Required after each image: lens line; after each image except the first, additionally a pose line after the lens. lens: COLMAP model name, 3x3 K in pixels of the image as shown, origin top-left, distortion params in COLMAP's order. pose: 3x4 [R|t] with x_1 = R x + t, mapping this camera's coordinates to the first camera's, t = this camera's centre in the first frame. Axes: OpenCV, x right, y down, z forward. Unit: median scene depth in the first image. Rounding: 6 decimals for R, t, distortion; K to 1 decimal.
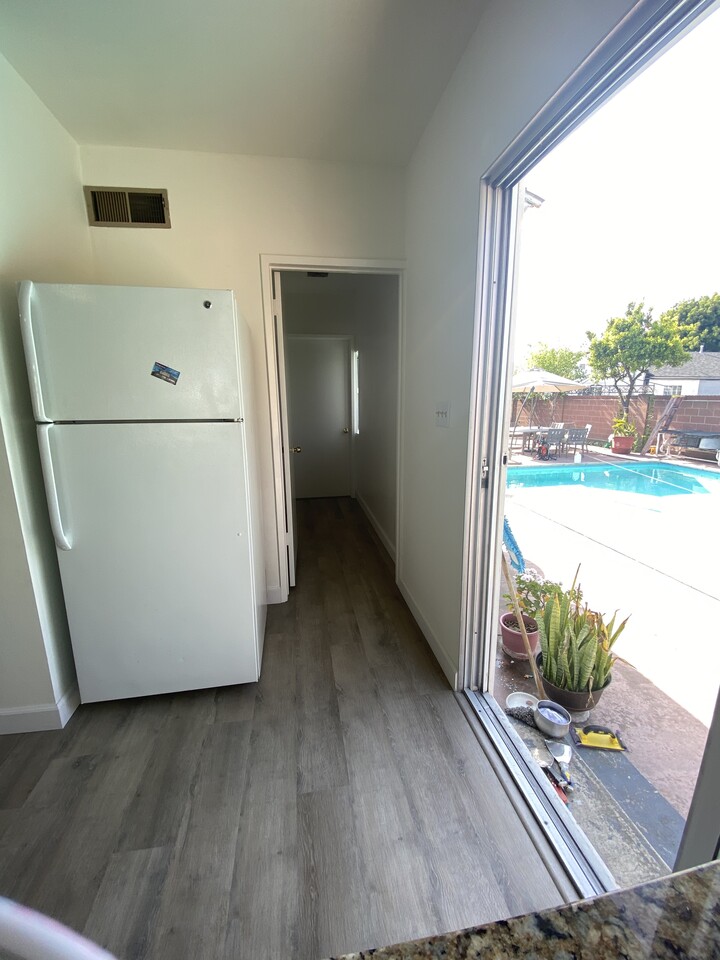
lens RADIAL K [[381.6, 0, 360.0], [0, 381.6, 480.0], [0, 0, 1]] dist [0.000274, -0.013354]
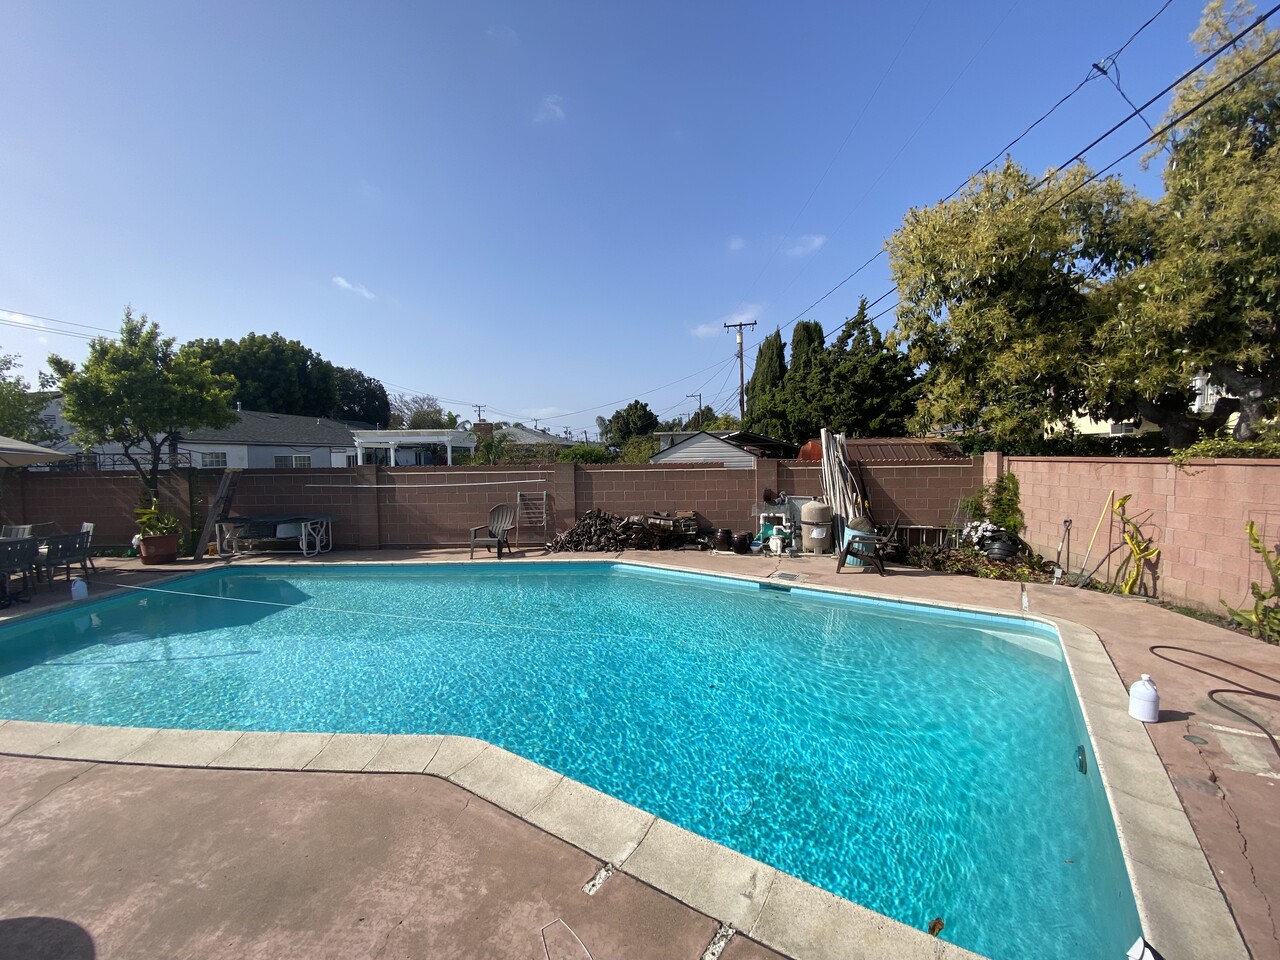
lens RADIAL K [[508.8, 0, 640.0], [0, 508.8, 480.0], [0, 0, 1]] dist [0.000274, -0.013354]
pose [[0.182314, -0.040209, 0.982418, 0.034794], [0.219597, 0.975590, -0.000822, -0.029561], [-0.958404, 0.215886, 0.186694, 0.078638]]
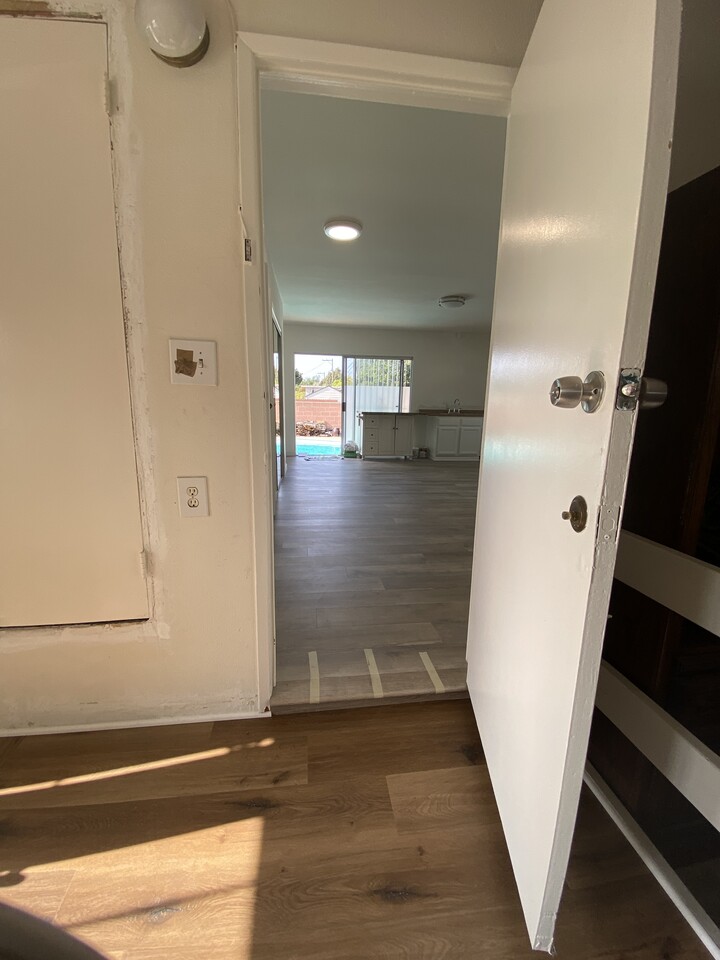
lens RADIAL K [[381.6, 0, 360.0], [0, 381.6, 480.0], [0, 0, 1]] dist [0.000274, -0.013354]
pose [[-0.005375, -0.181845, 0.983312, -0.669616], [0.179300, 0.967216, 0.179849, 0.023110], [-0.983780, 0.177275, 0.027406, 0.022759]]
